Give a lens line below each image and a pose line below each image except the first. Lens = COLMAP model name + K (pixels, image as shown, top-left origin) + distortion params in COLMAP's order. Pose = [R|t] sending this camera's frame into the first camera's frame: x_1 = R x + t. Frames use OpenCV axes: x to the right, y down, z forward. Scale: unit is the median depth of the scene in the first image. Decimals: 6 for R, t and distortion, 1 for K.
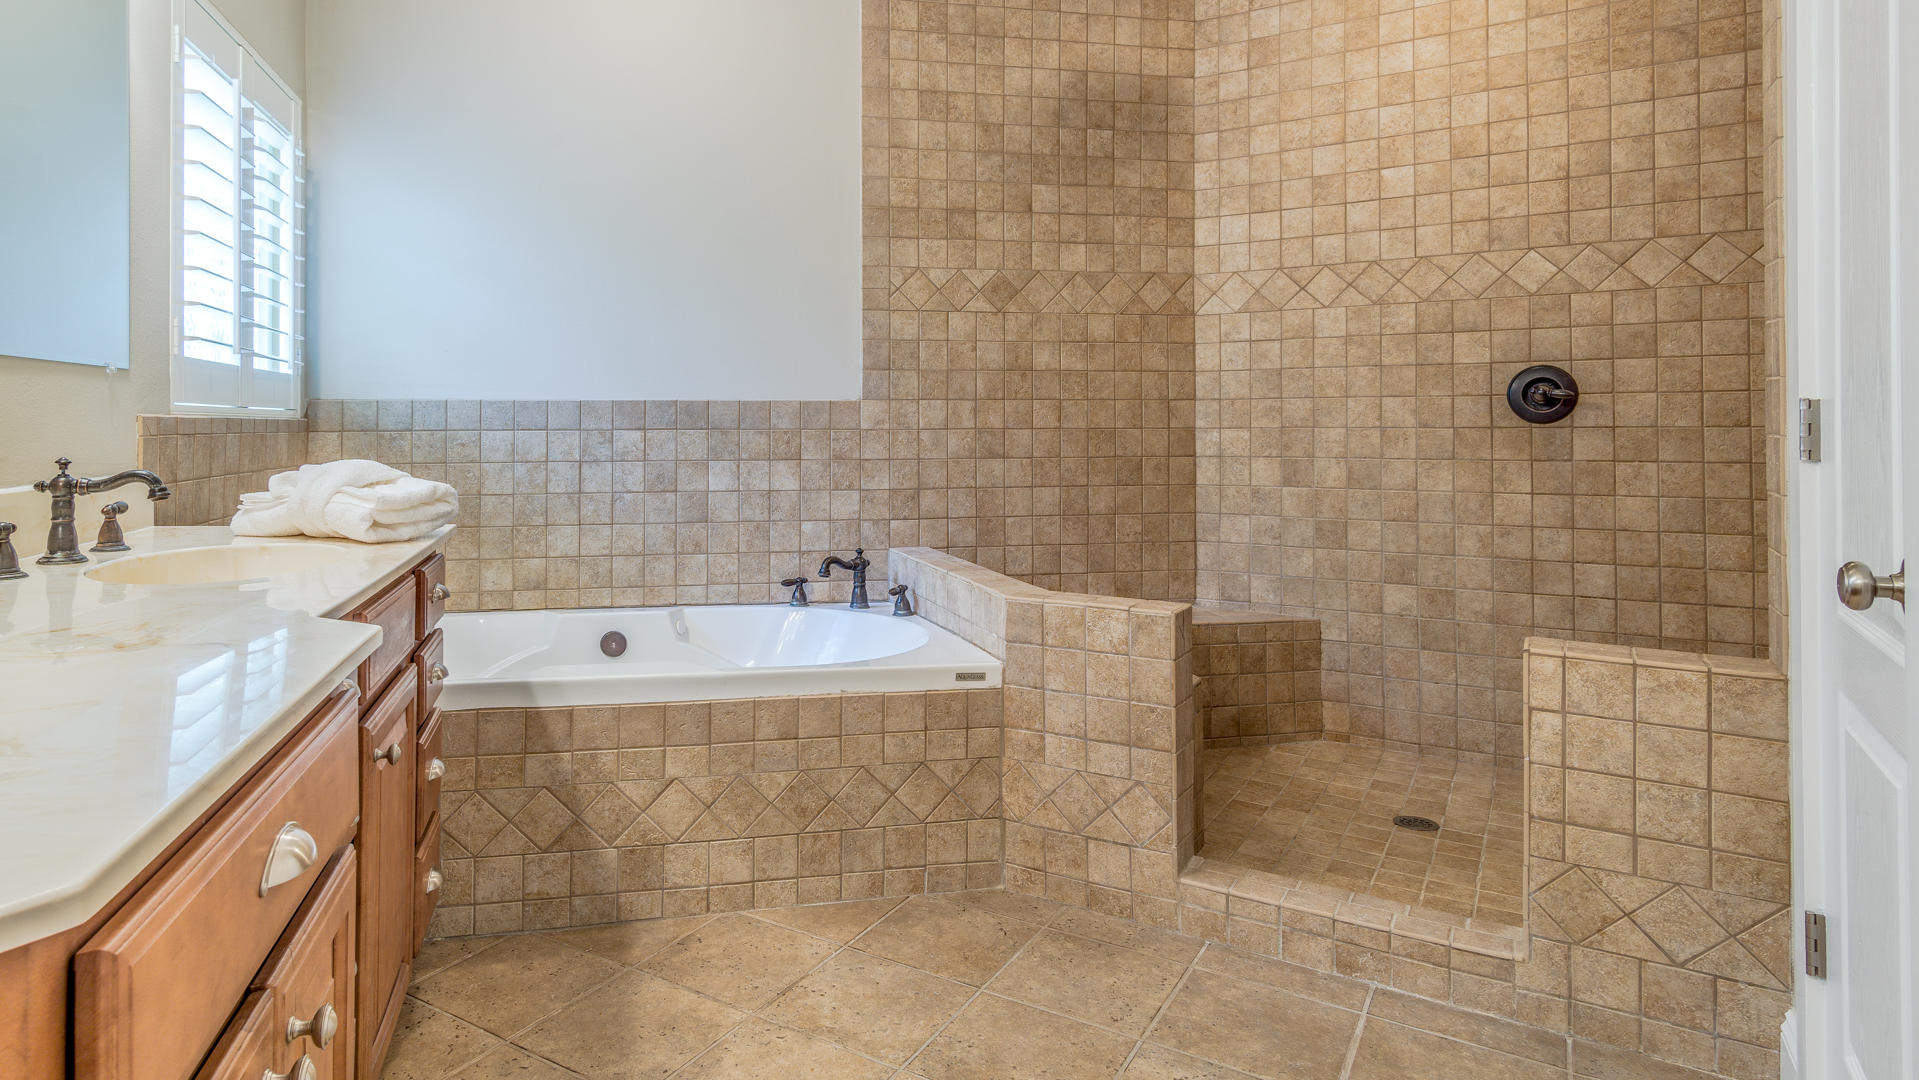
lens RADIAL K [[1147.9, 0, 916.0], [0, 1147.9, 407.2], [0, 0, 1]] dist [0.000986, 0.000075]
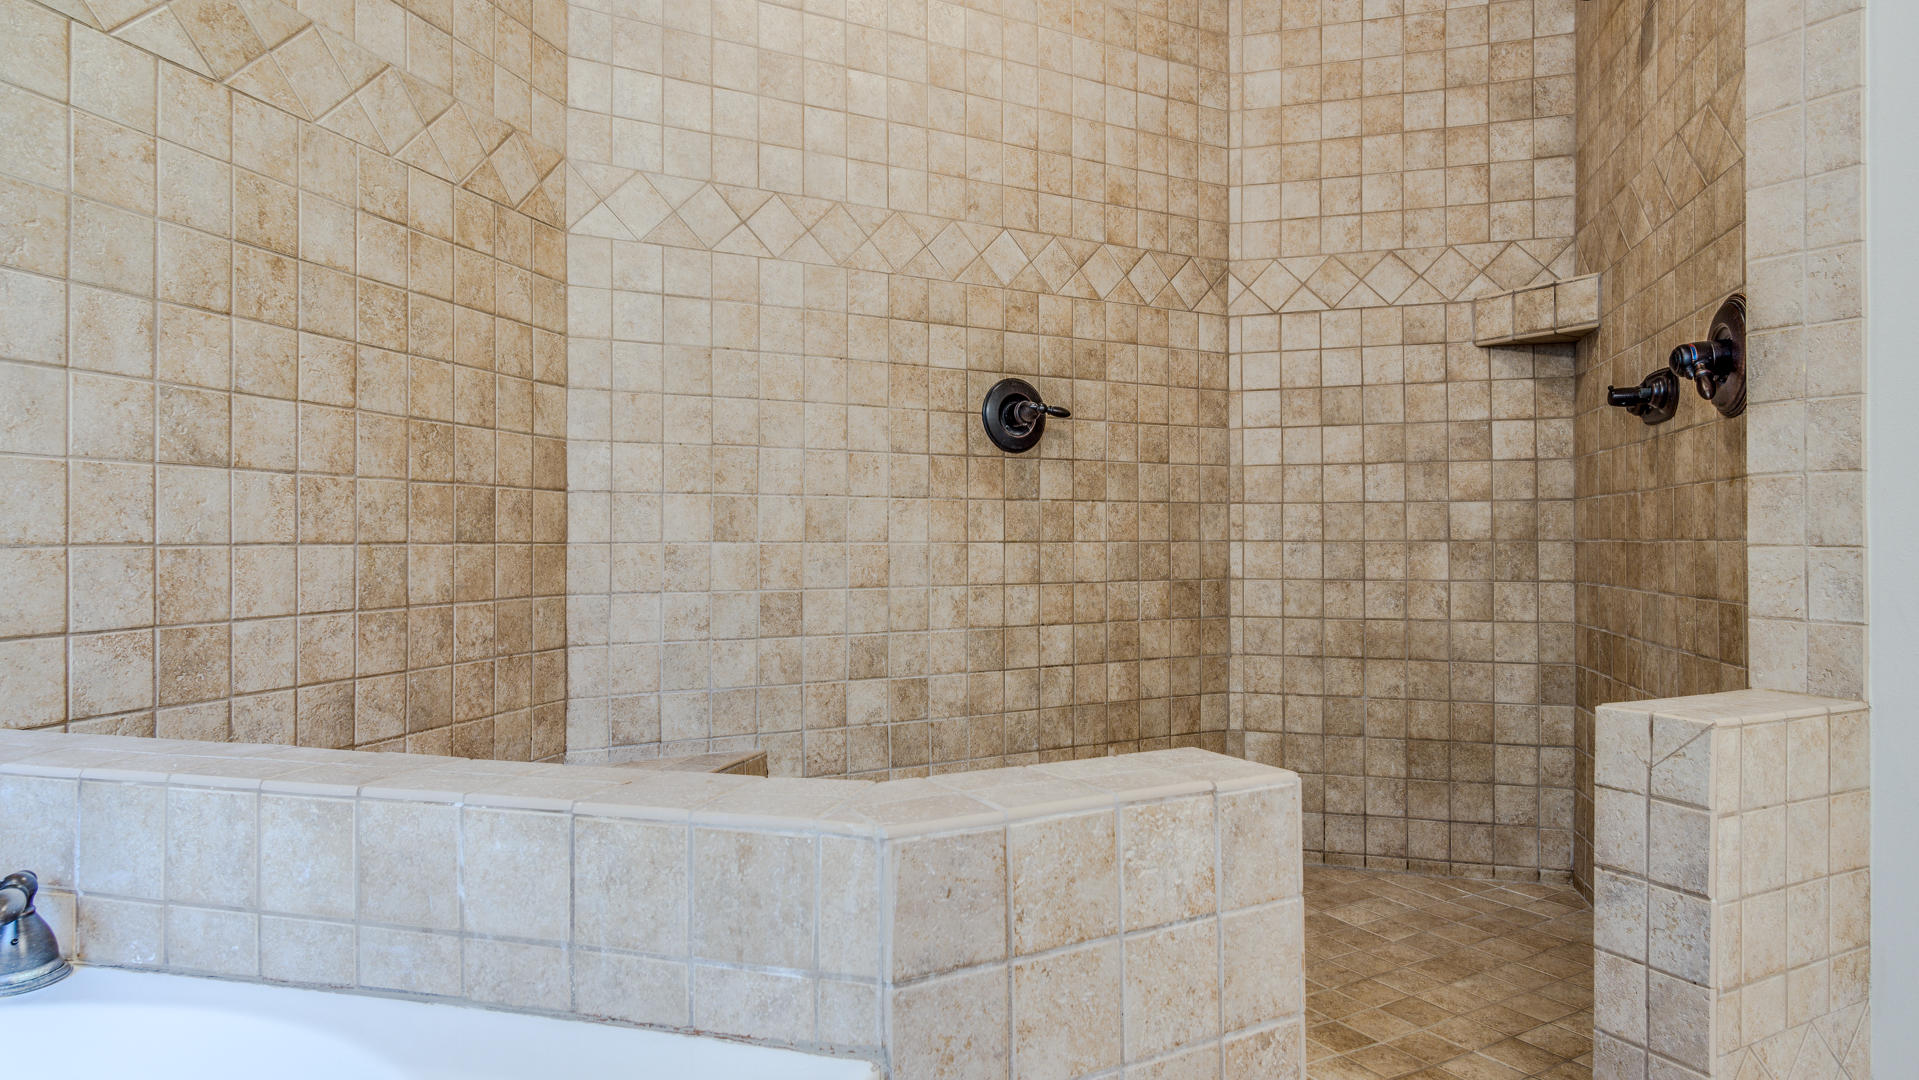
lens RADIAL K [[1087.6, 0, 951.4], [0, 1087.6, 529.5], [0, 0, 1]] dist [0.000939, 0.002883]
pose [[0.528157, 0.004229, 0.849136, -0.108663], [-0.005198, 0.999985, -0.001747, 0.066881], [-0.849131, -0.003491, 0.528171, 0.627082]]
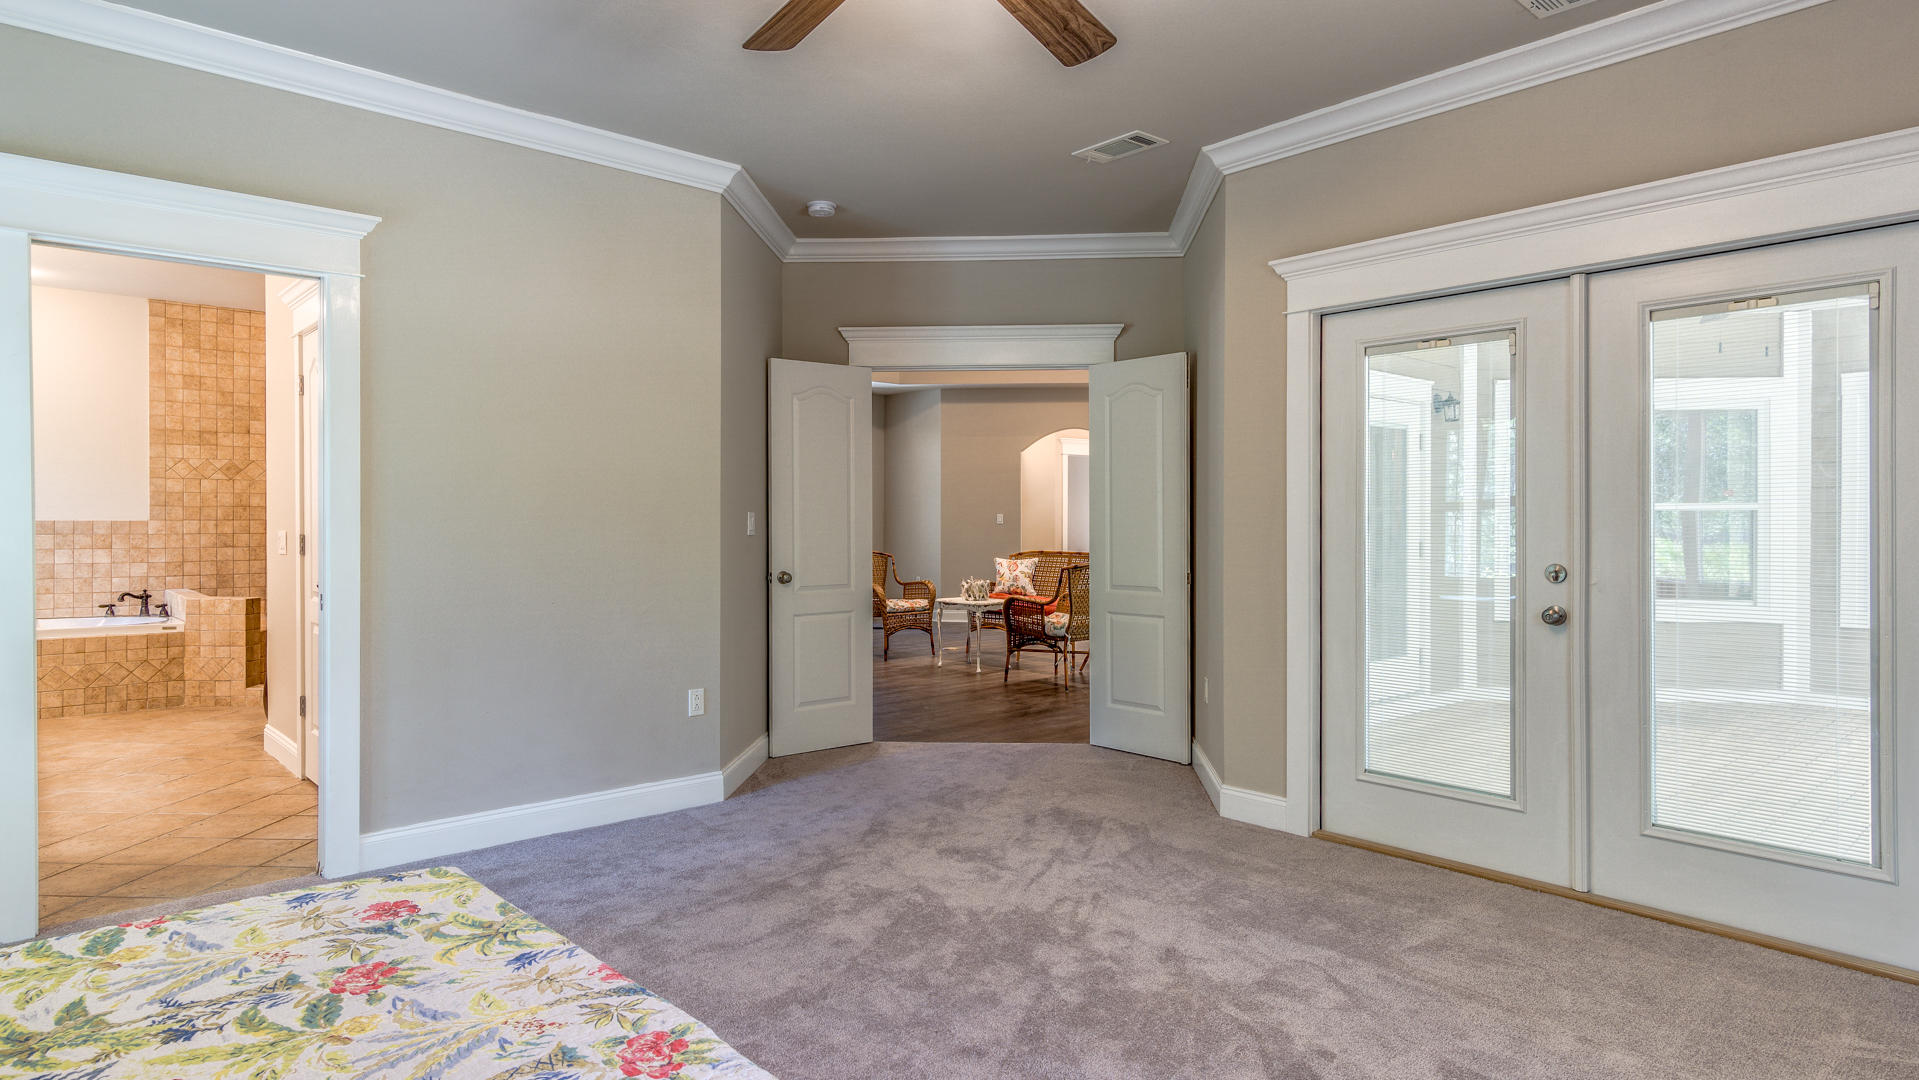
lens RADIAL K [[909.3, 0, 834.6], [0, 909.3, 525.5], [0, 0, 1]] dist [0.002546, 0.000699]
pose [[0.886006, 0.003161, 0.463663, 0.296243], [-0.012419, 0.999780, 0.016915, -0.041111], [-0.463508, -0.020745, 0.885850, -1.083852]]
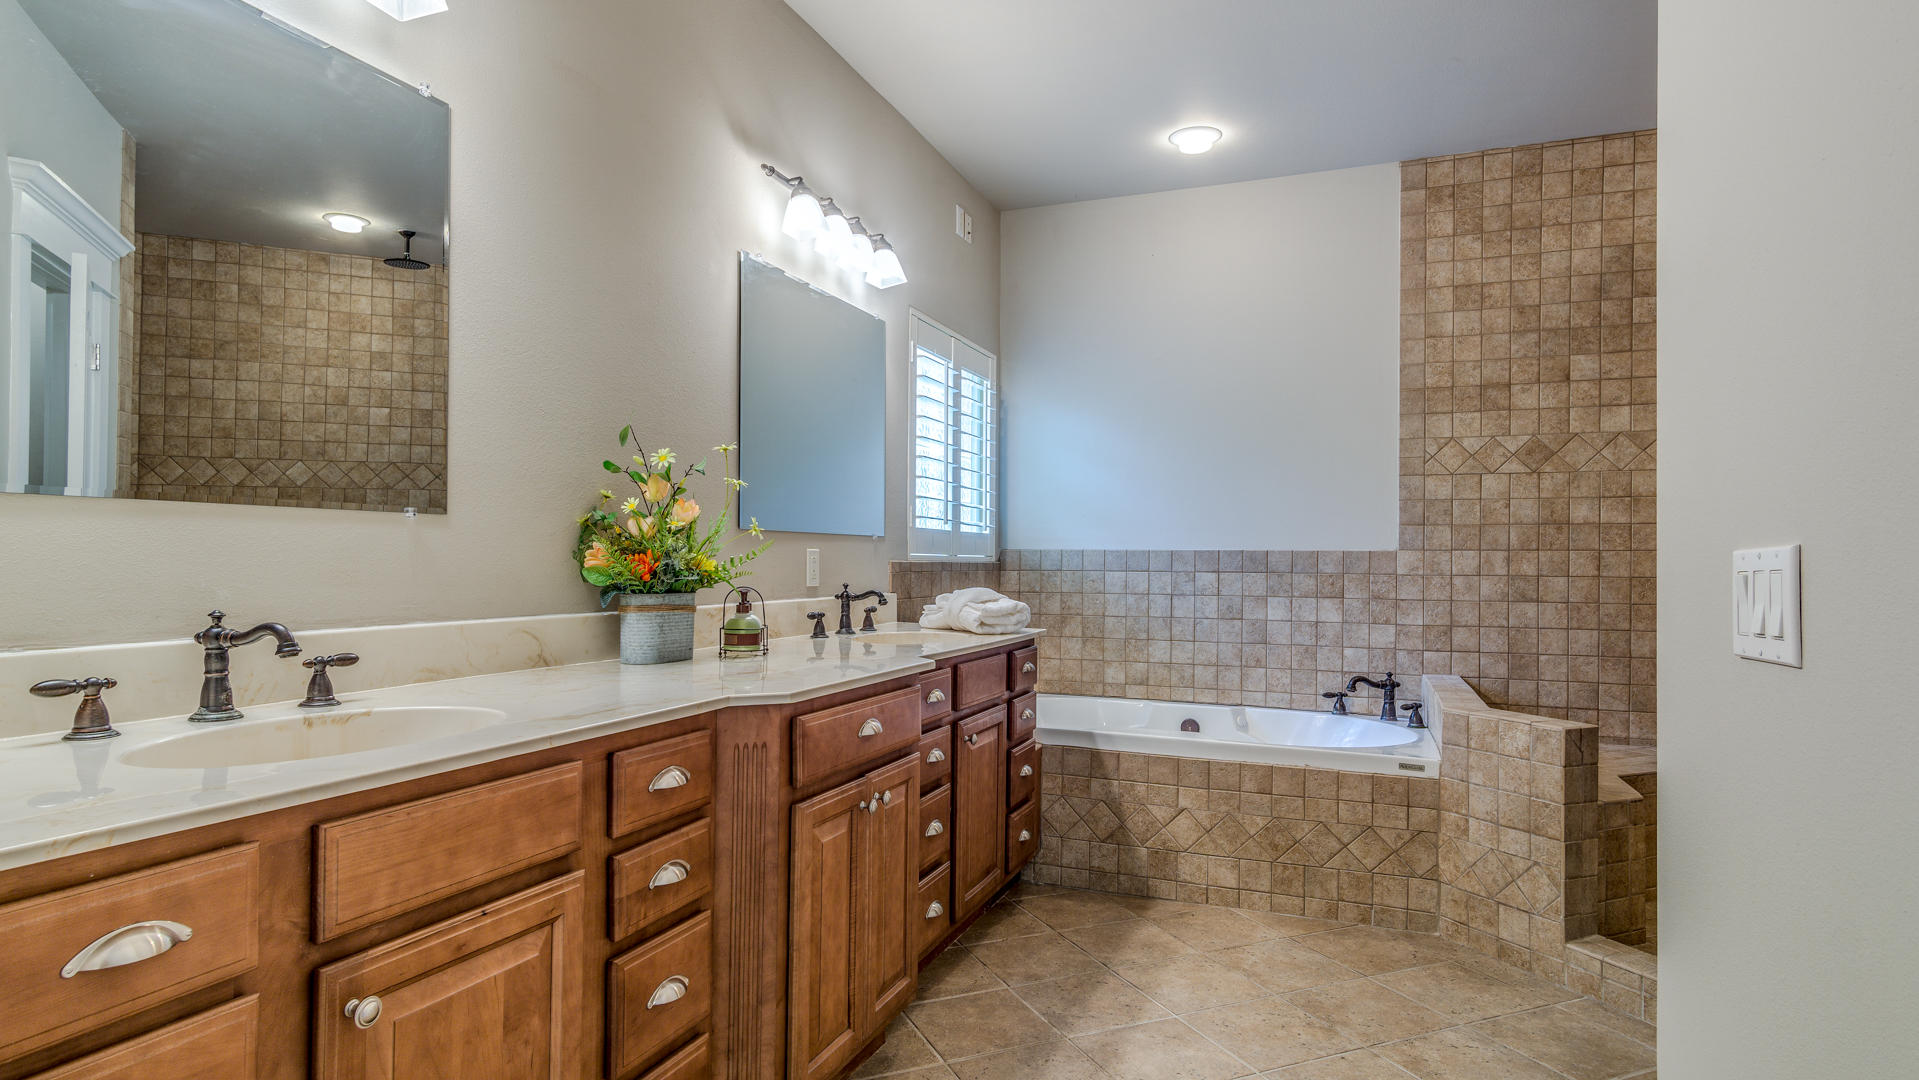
lens RADIAL K [[1074.6, 0, 965.2], [0, 1074.6, 556.8], [0, 0, 1]] dist [0.001730, 0.000558]
pose [[0.830373, 0.007152, -0.557161, 0.205281], [-0.002530, 0.999956, 0.009066, -0.008717], [0.557202, -0.006119, 0.830355, -0.194992]]
